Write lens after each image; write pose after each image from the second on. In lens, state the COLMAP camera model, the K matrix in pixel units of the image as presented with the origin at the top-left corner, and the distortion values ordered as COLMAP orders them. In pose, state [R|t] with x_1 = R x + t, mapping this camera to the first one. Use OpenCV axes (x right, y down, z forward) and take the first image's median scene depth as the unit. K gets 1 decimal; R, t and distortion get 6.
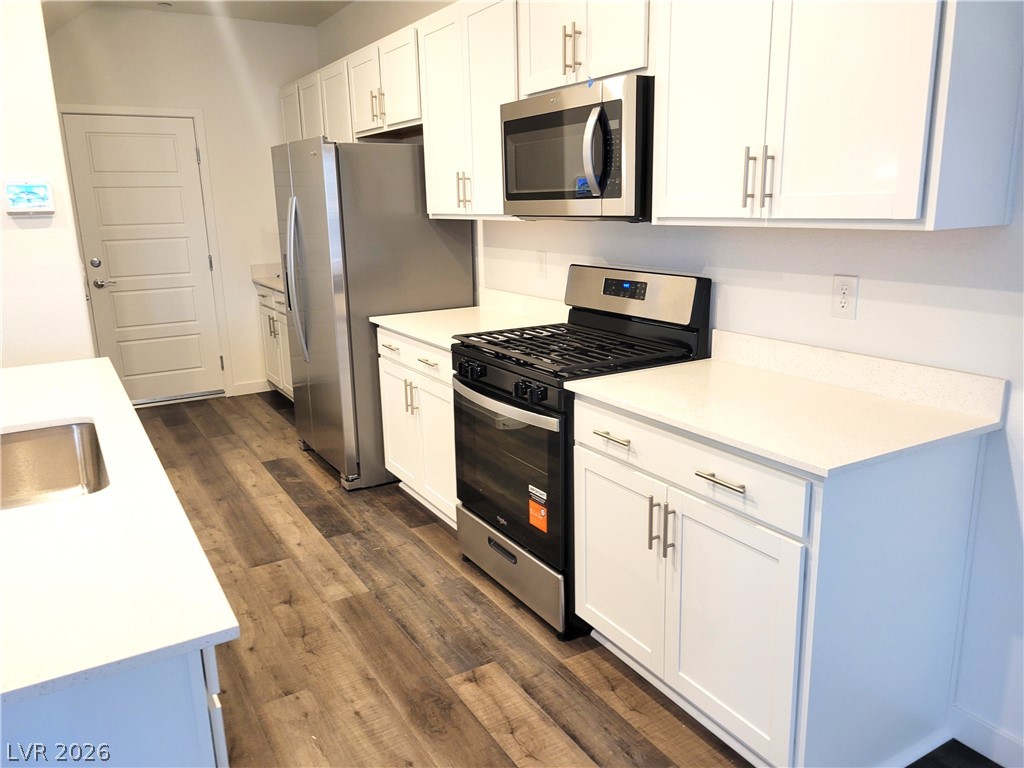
lens RADIAL K [[763.8, 0, 524.3], [0, 763.8, 377.2], [0, 0, 1]] dist [0.038157, 0.001871]
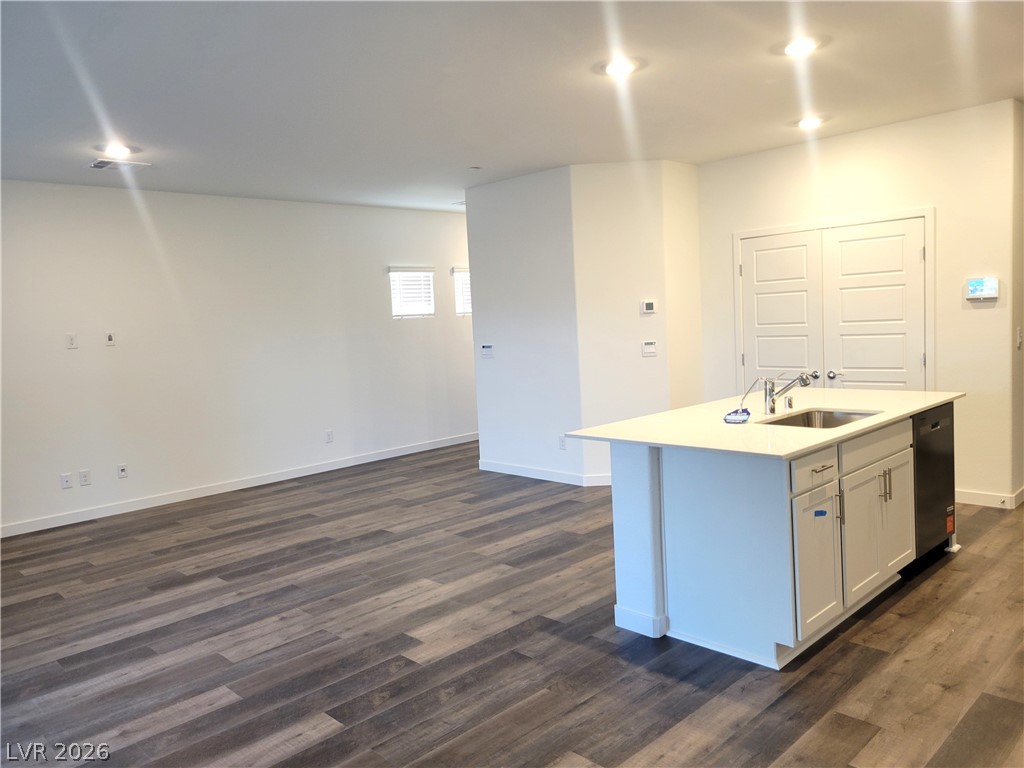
lens RADIAL K [[763.8, 0, 524.3], [0, 763.8, 377.2], [0, 0, 1]] dist [0.038157, 0.001871]
pose [[0.238715, 0.087120, -0.967174, 0.757592], [-0.178001, 0.983018, 0.044614, 0.034531], [0.954636, 0.161508, 0.250169, -0.234740]]
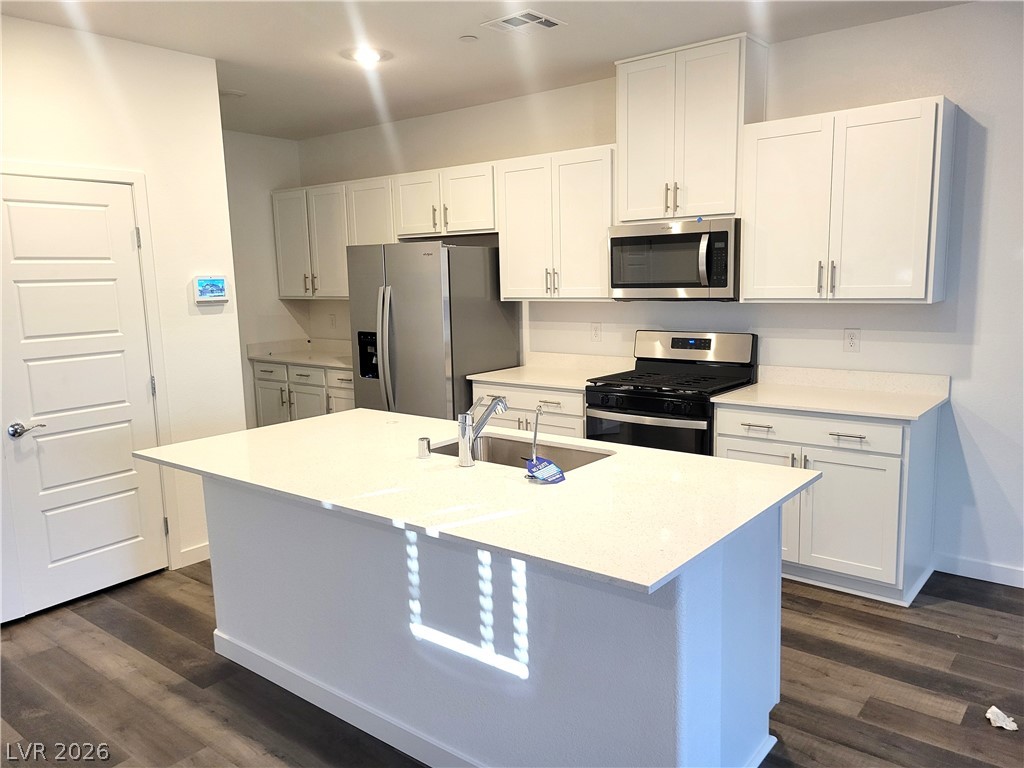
lens RADIAL K [[763.8, 0, 524.3], [0, 763.8, 377.2], [0, 0, 1]] dist [0.038157, 0.001871]
pose [[0.936542, -0.045945, 0.347532, -0.745767], [0.081323, 0.992804, -0.087898, 0.062345], [-0.340993, 0.110583, 0.933539, -0.336092]]
